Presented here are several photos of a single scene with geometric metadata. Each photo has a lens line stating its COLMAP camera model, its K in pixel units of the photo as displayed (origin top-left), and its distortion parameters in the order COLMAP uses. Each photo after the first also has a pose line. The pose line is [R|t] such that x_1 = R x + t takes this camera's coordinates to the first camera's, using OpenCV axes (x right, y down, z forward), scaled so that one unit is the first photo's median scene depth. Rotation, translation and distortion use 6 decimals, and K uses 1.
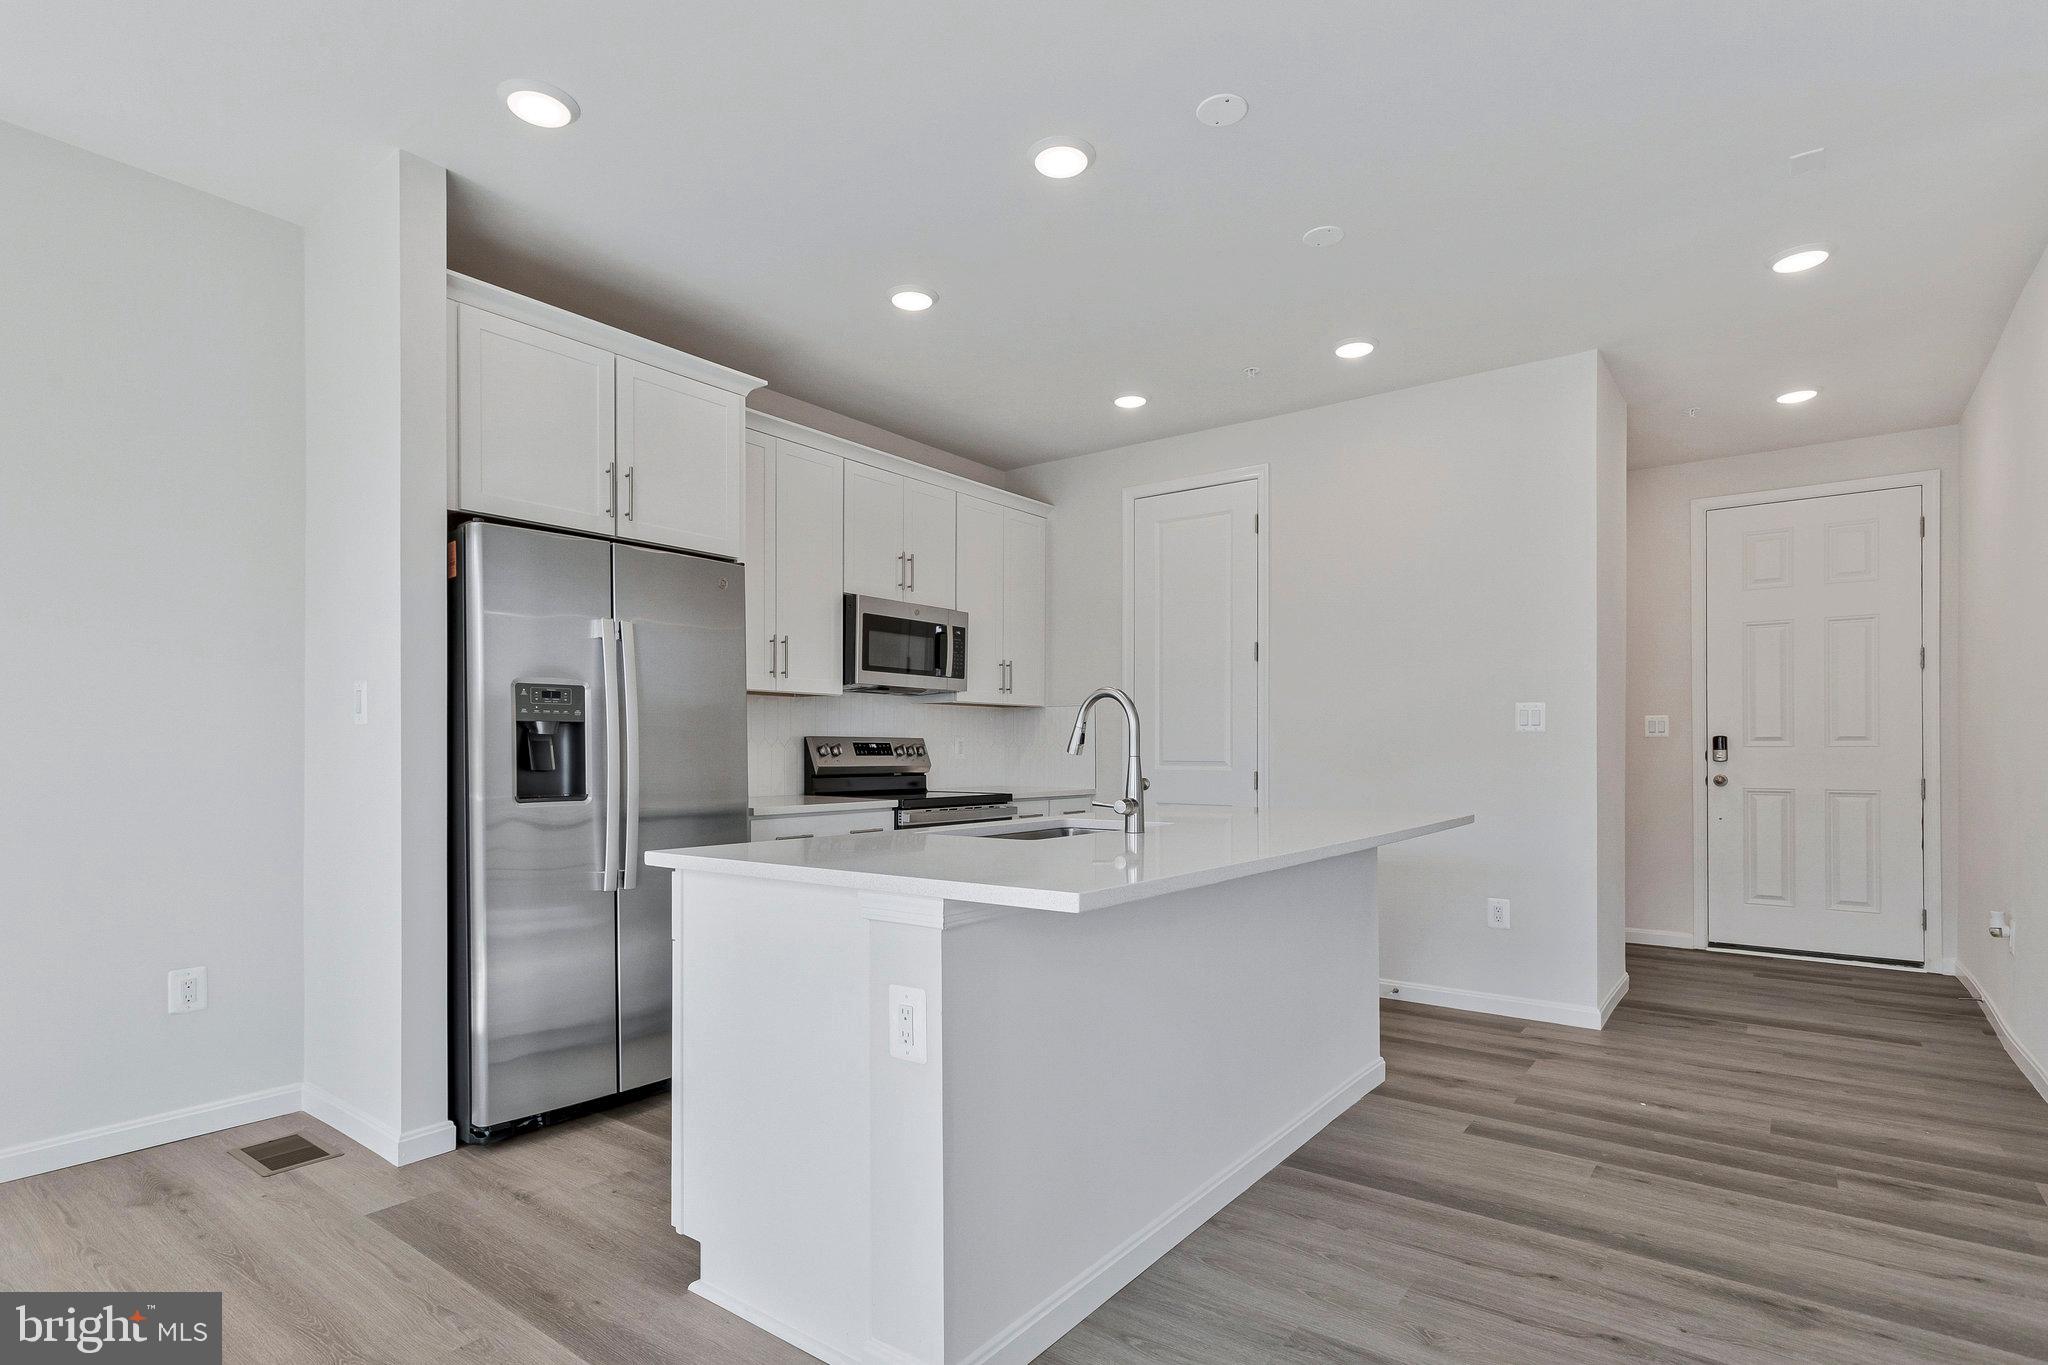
lens RADIAL K [[1025.3, 0, 1020.8], [0, 1025.3, 743.3], [0, 0, 1]] dist [0.001283, 0.000009]
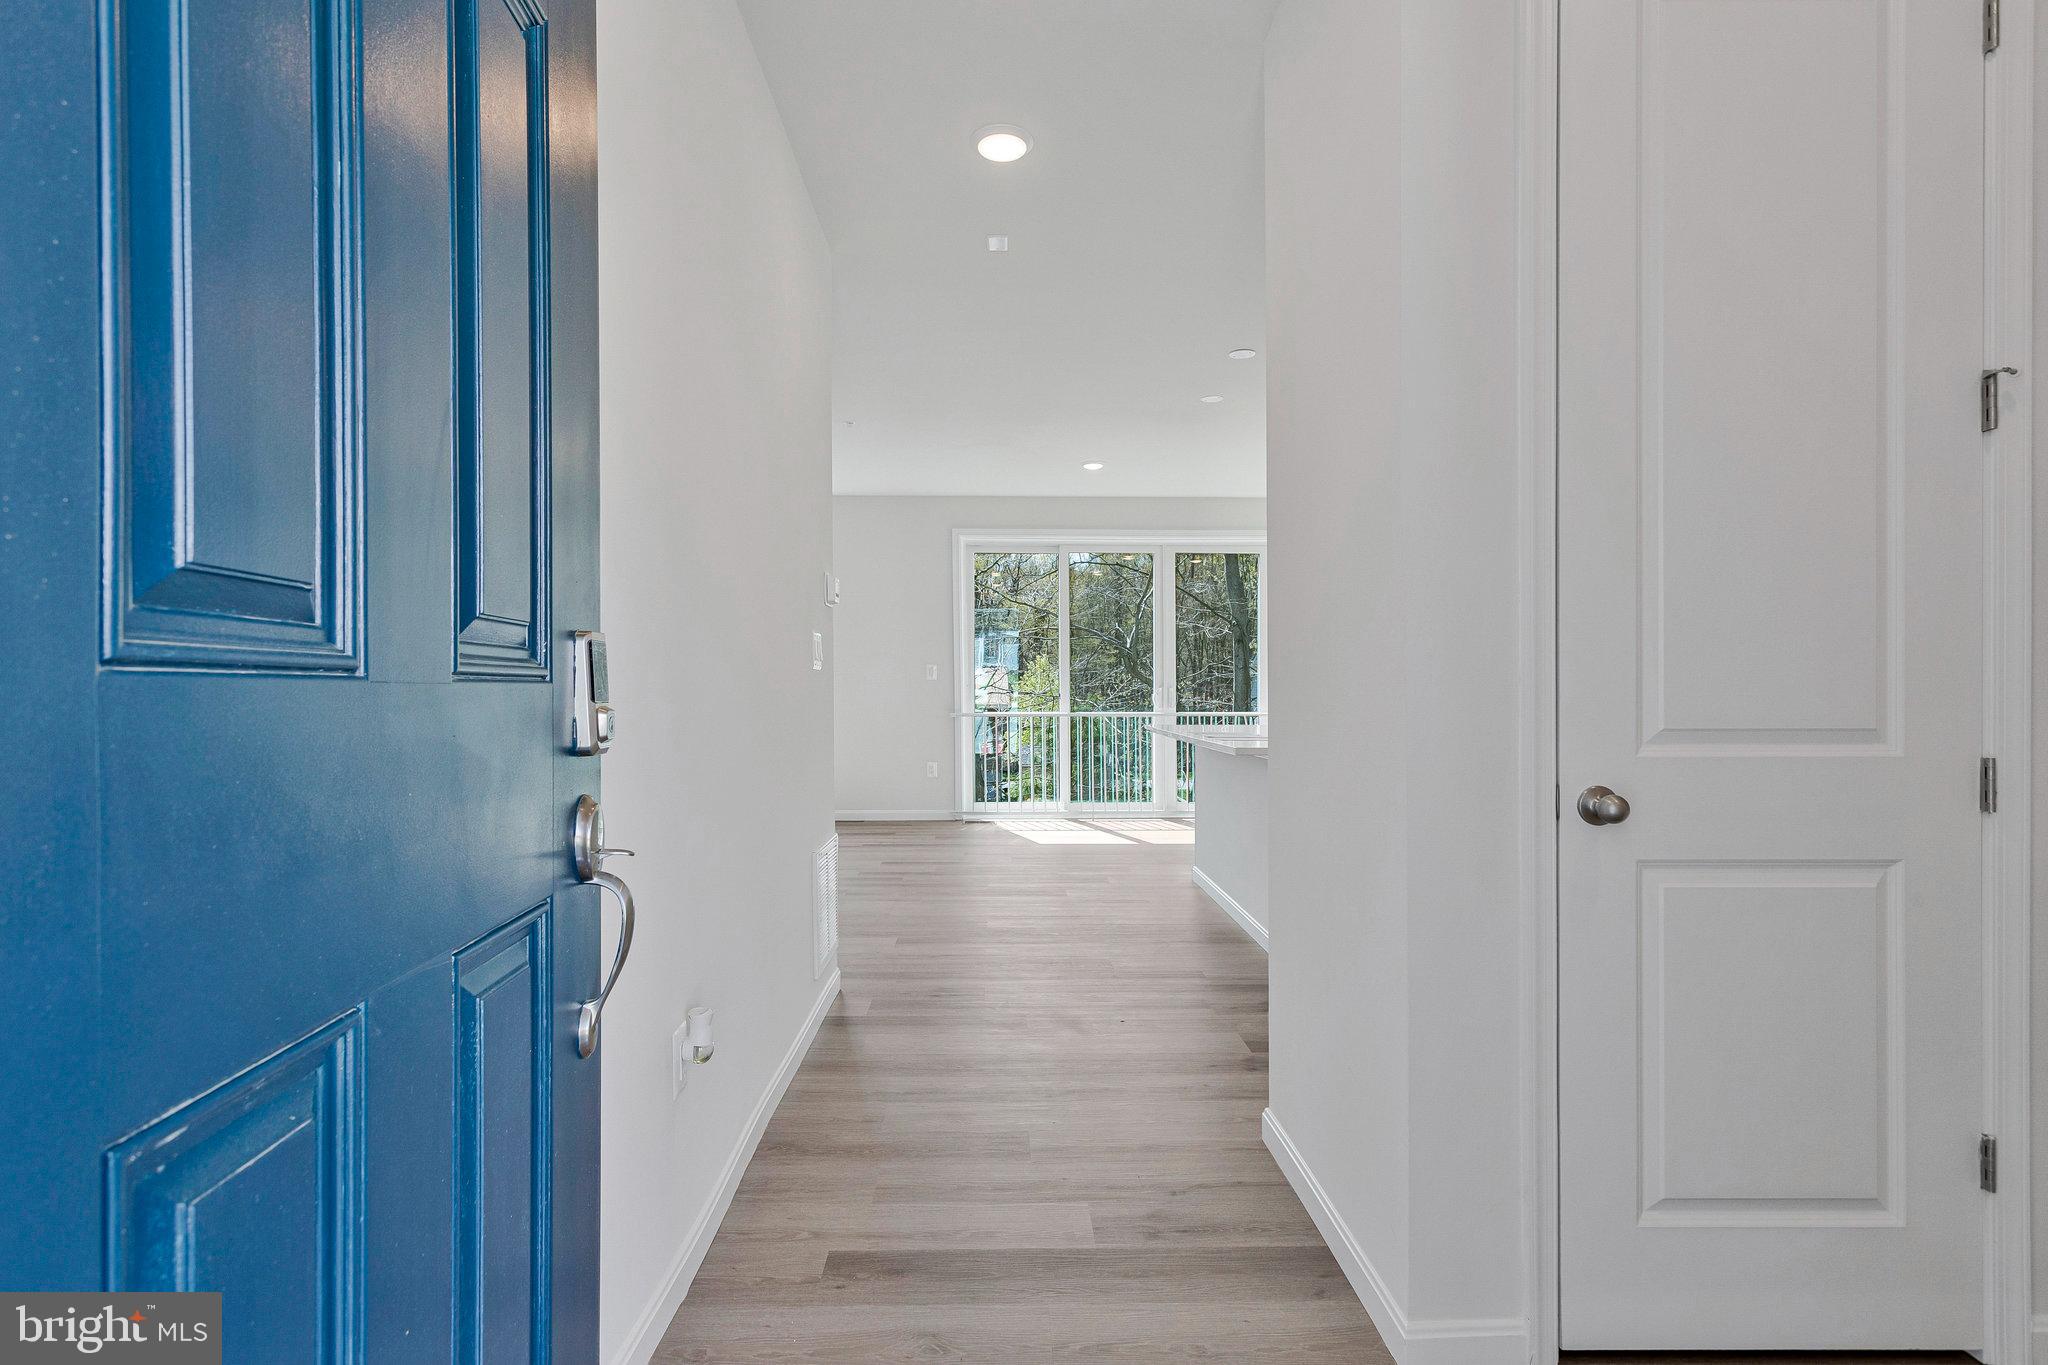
lens RADIAL K [[1000.5, 0, 1005.0], [0, 1000.5, 688.2], [0, 0, 1]] dist [-0.000731, 0.000092]
pose [[-0.791117, 0.002852, -0.611658, 0.956995], [0.005711, 0.999980, -0.002723, 0.004775], [0.611638, -0.005648, -0.791118, 1.250645]]
